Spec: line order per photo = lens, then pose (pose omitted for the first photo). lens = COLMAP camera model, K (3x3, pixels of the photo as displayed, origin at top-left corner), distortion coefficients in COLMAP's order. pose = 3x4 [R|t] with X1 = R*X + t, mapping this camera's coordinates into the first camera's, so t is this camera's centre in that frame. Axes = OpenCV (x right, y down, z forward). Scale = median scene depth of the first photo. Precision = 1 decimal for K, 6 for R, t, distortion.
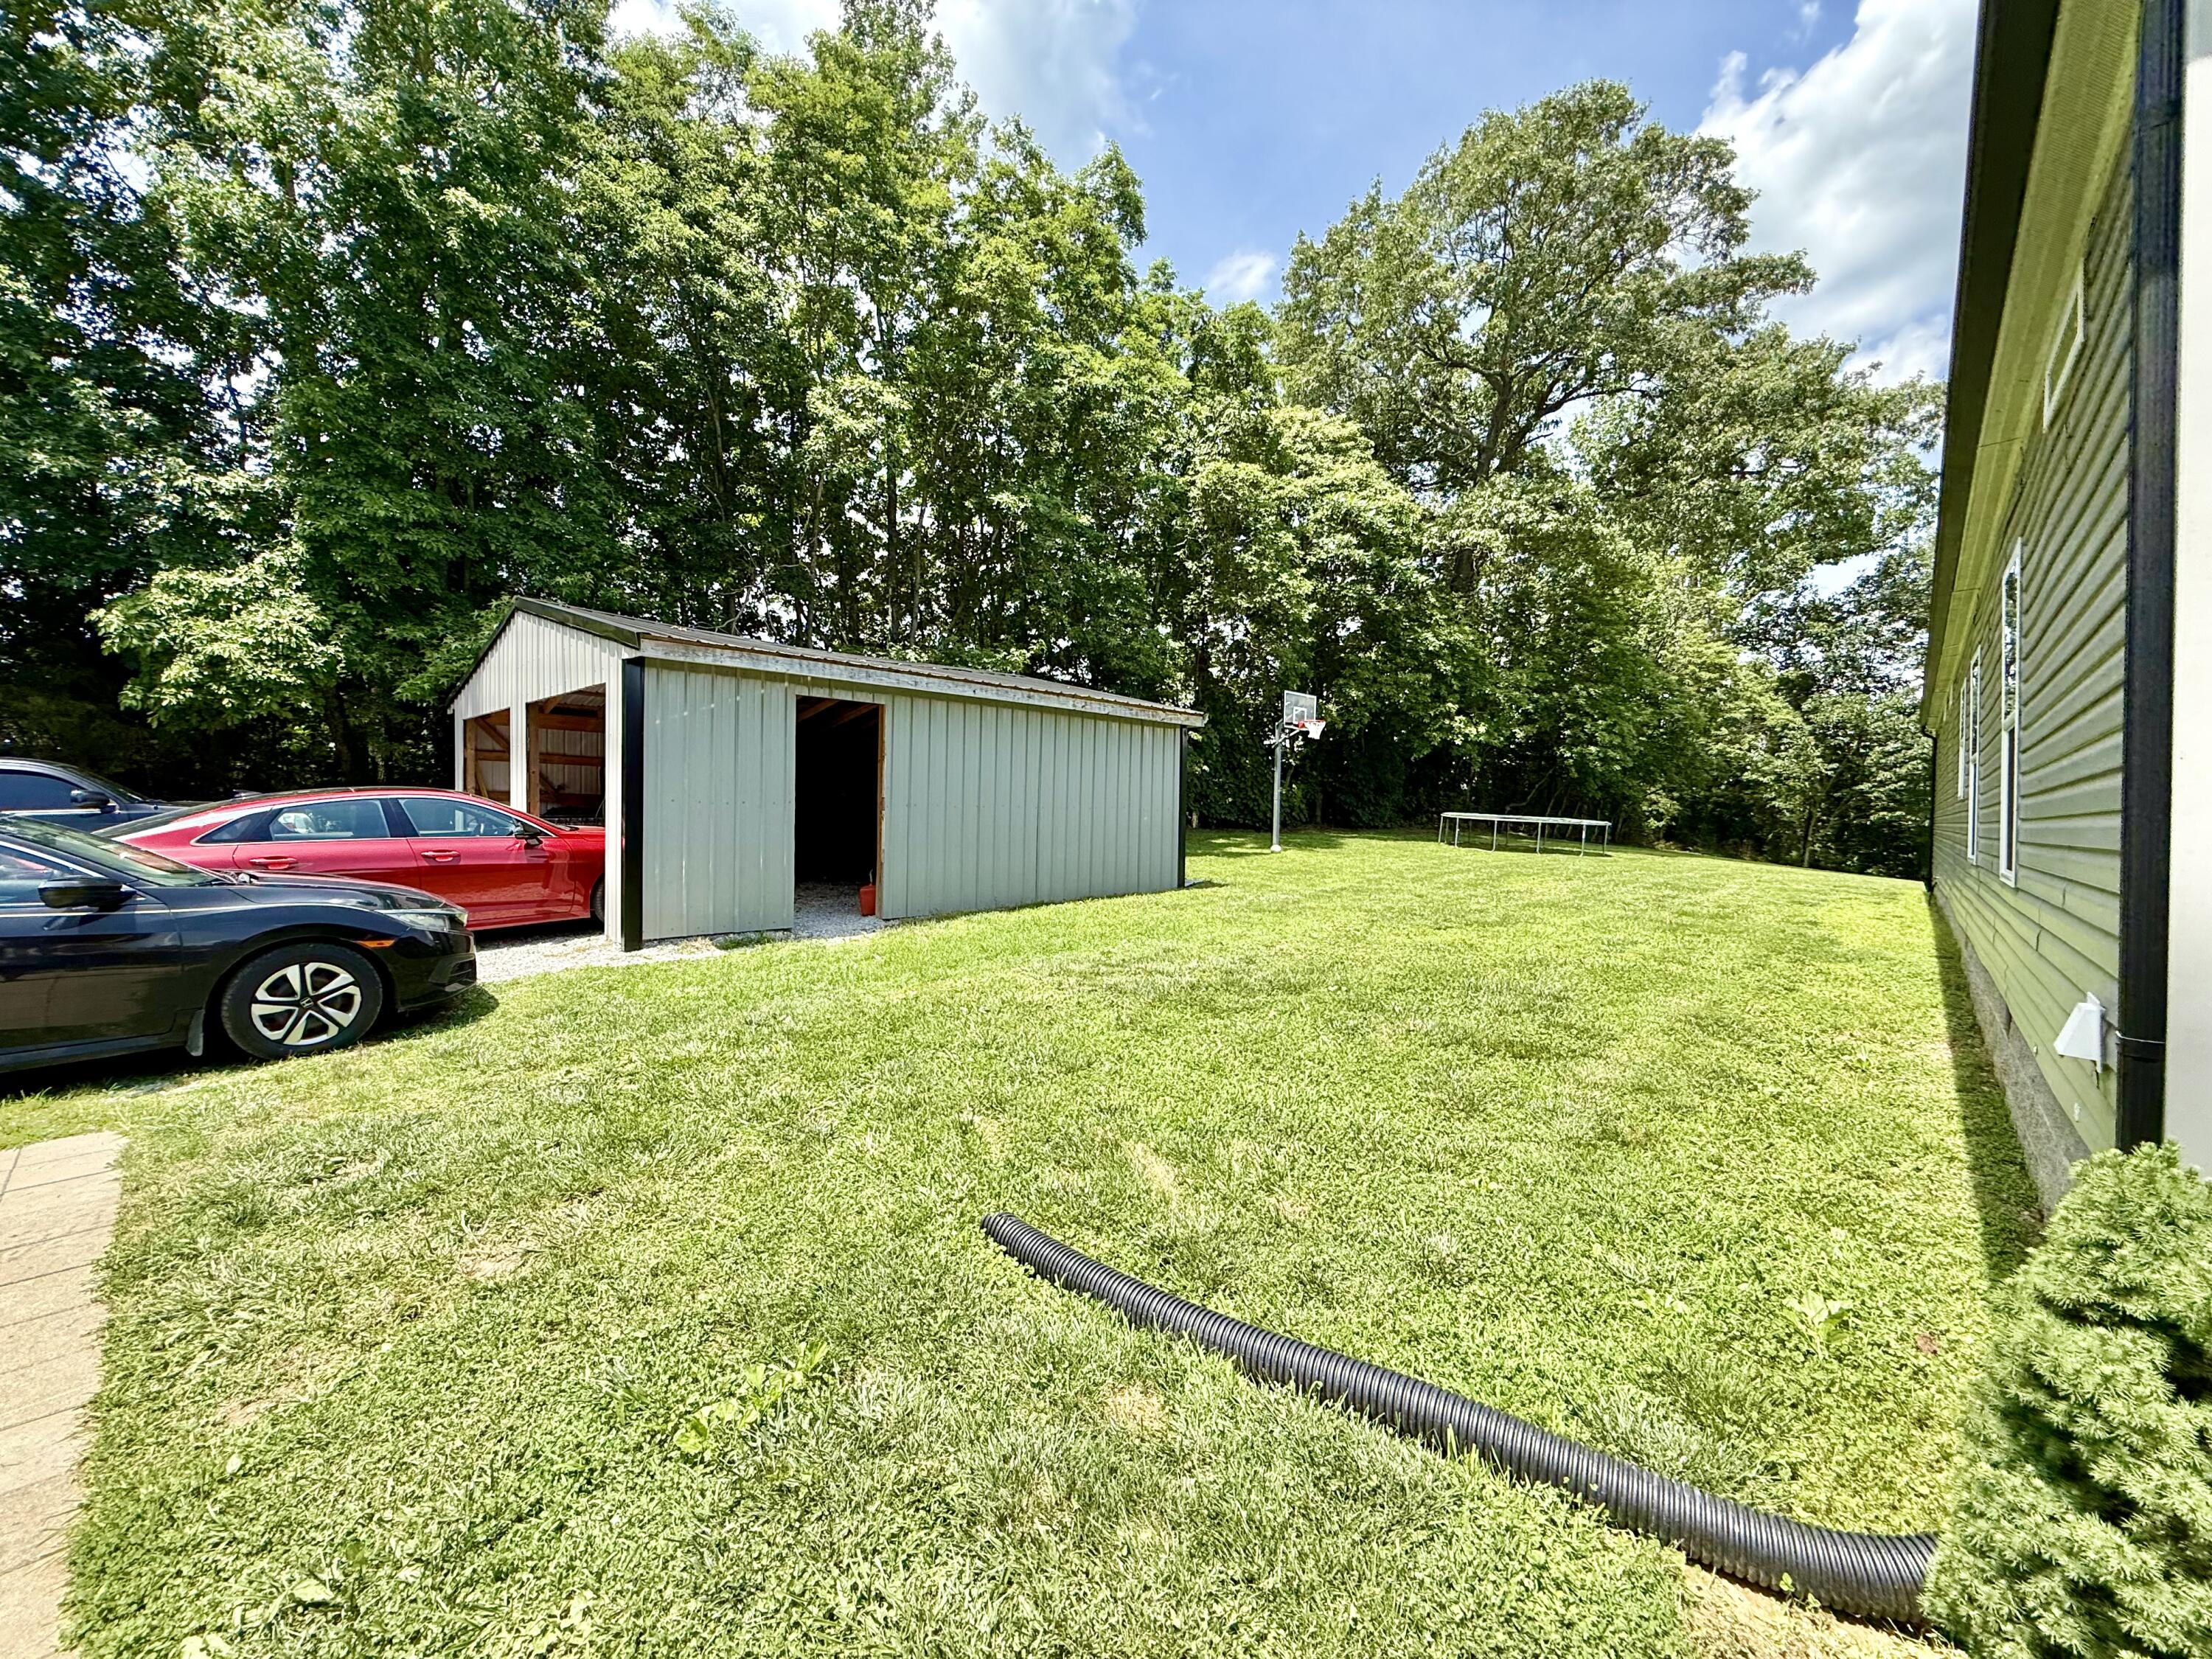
lens RADIAL K [[881.4, 0, 1106.0], [0, 881.4, 829.5], [0, 0, 1]] dist [-0.000615, 0.000324]
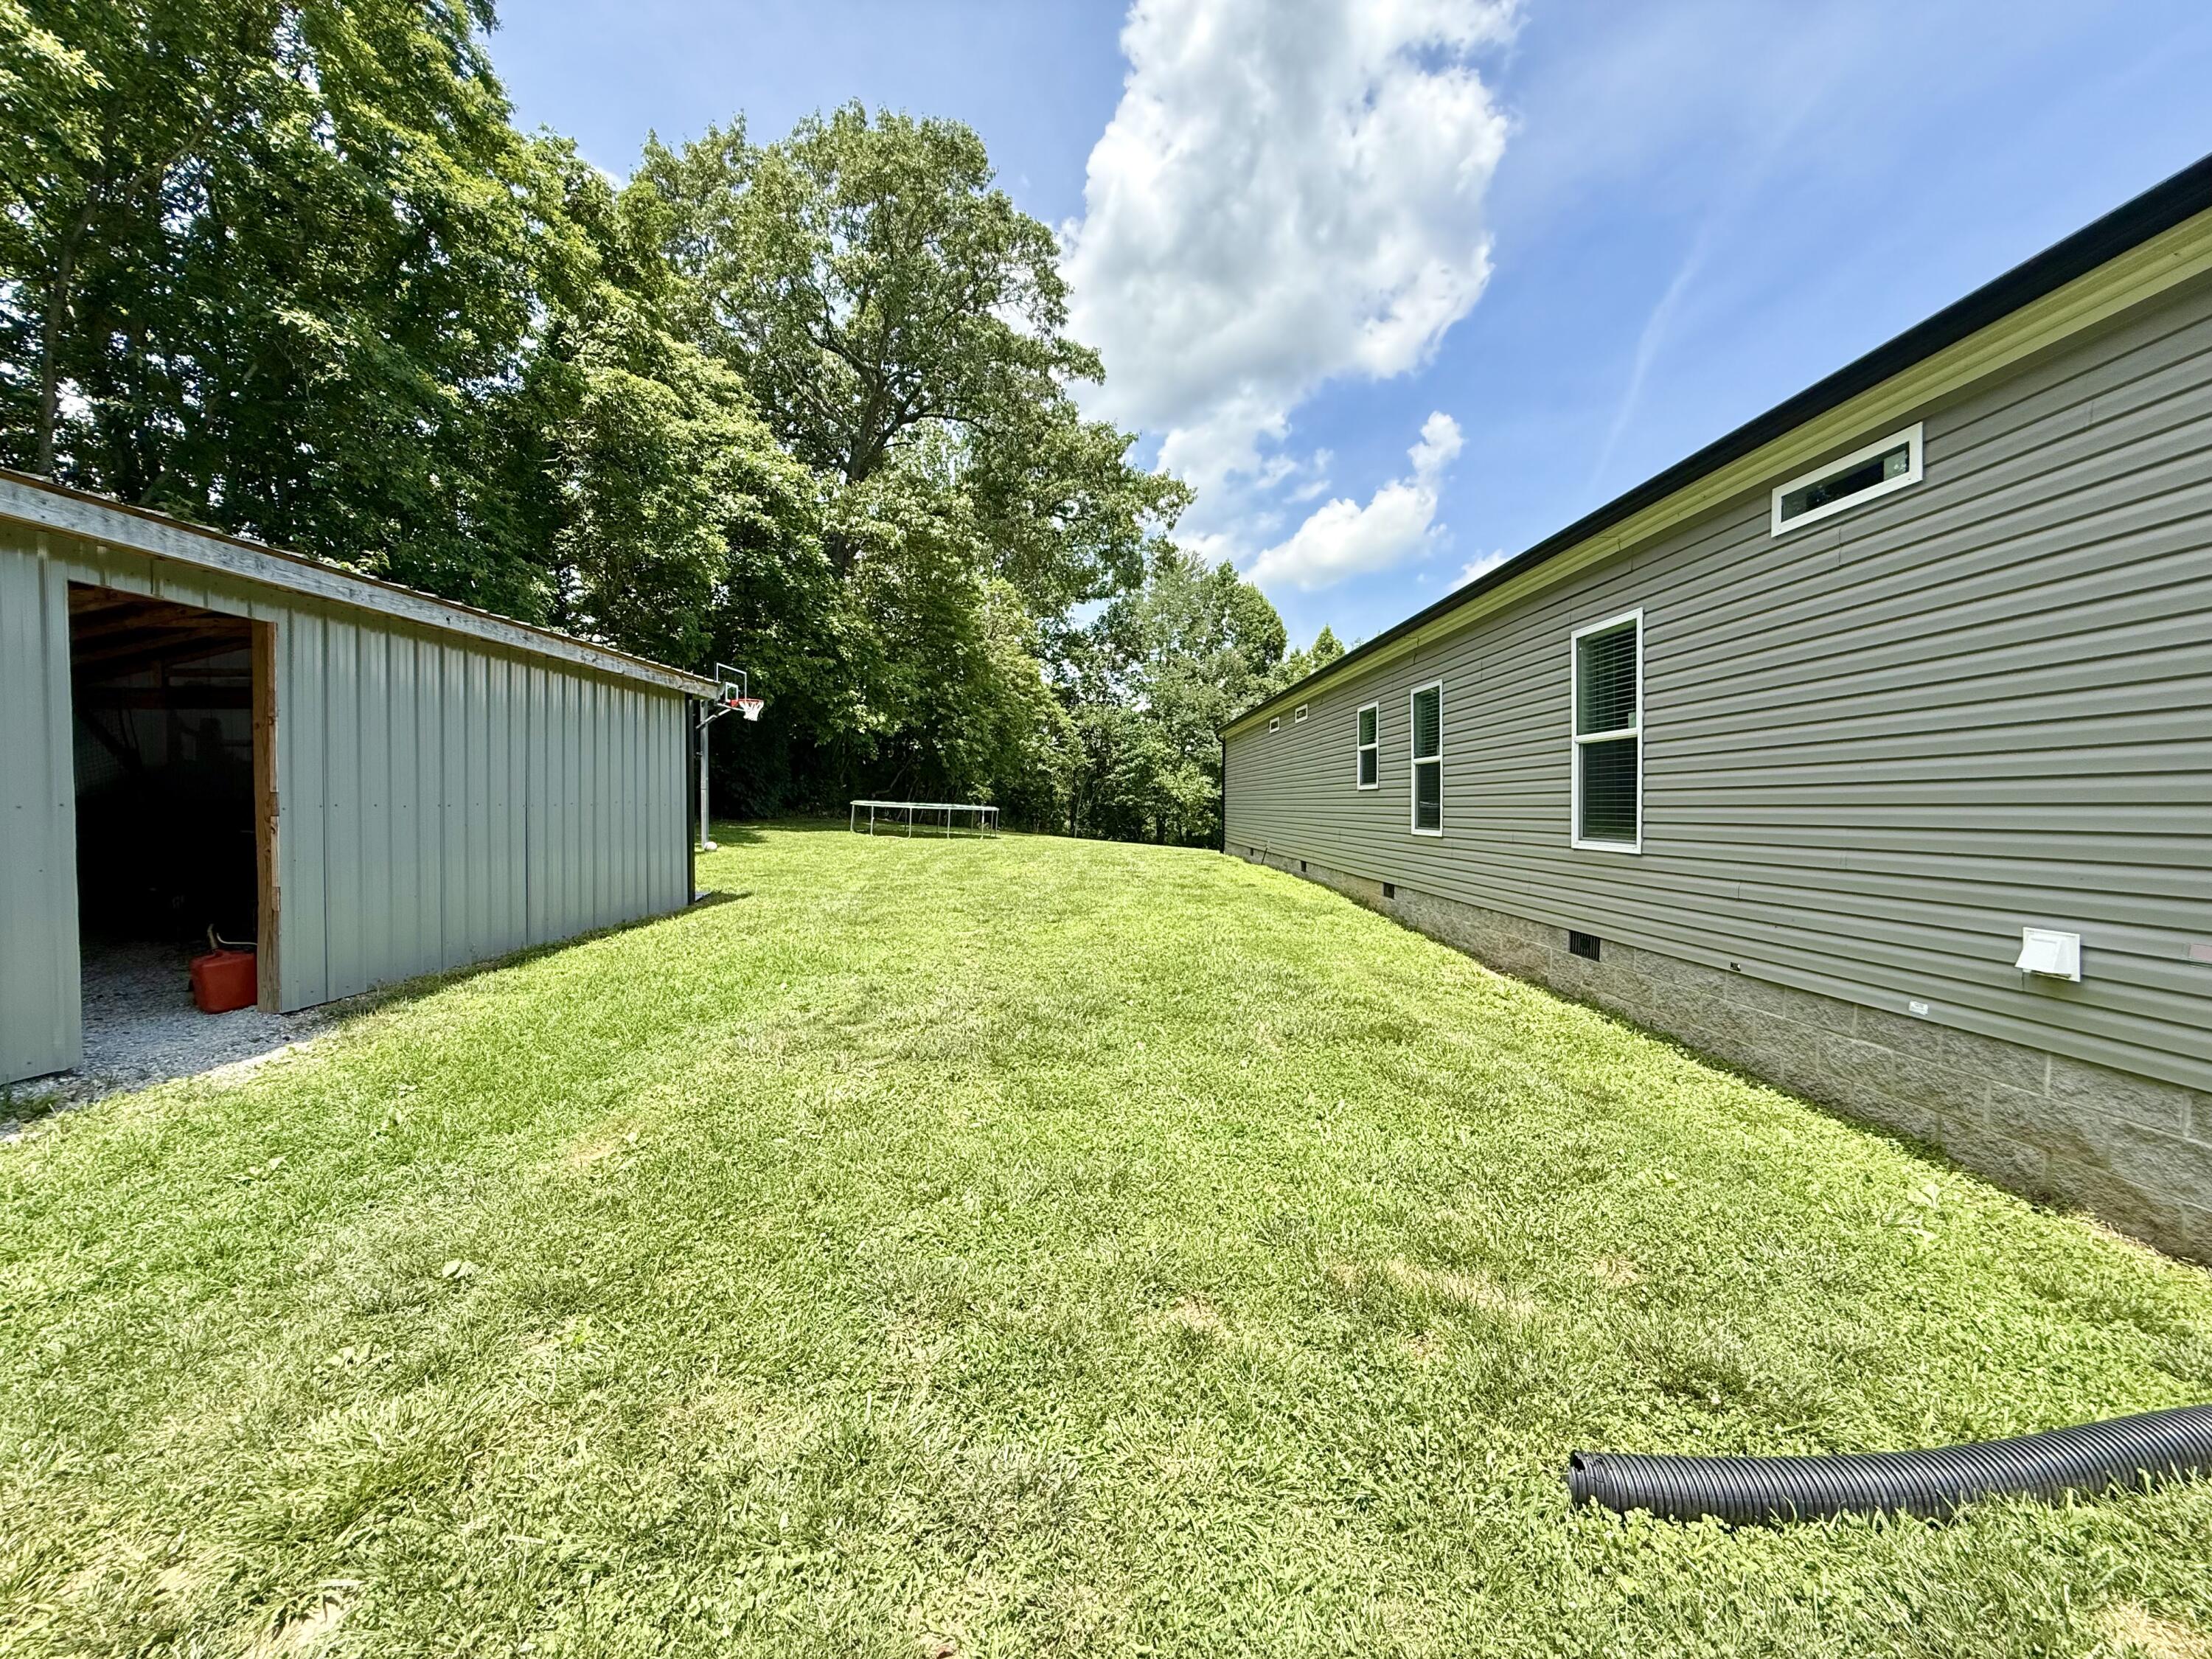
lens RADIAL K [[881.4, 0, 1106.0], [0, 881.4, 829.5], [0, 0, 1]] dist [-0.000615, 0.000324]
pose [[0.731564, -0.032818, 0.680983, -0.080422], [0.022328, 0.999458, 0.024180, -0.004652], [-0.681407, -0.002484, 0.731900, 0.077801]]
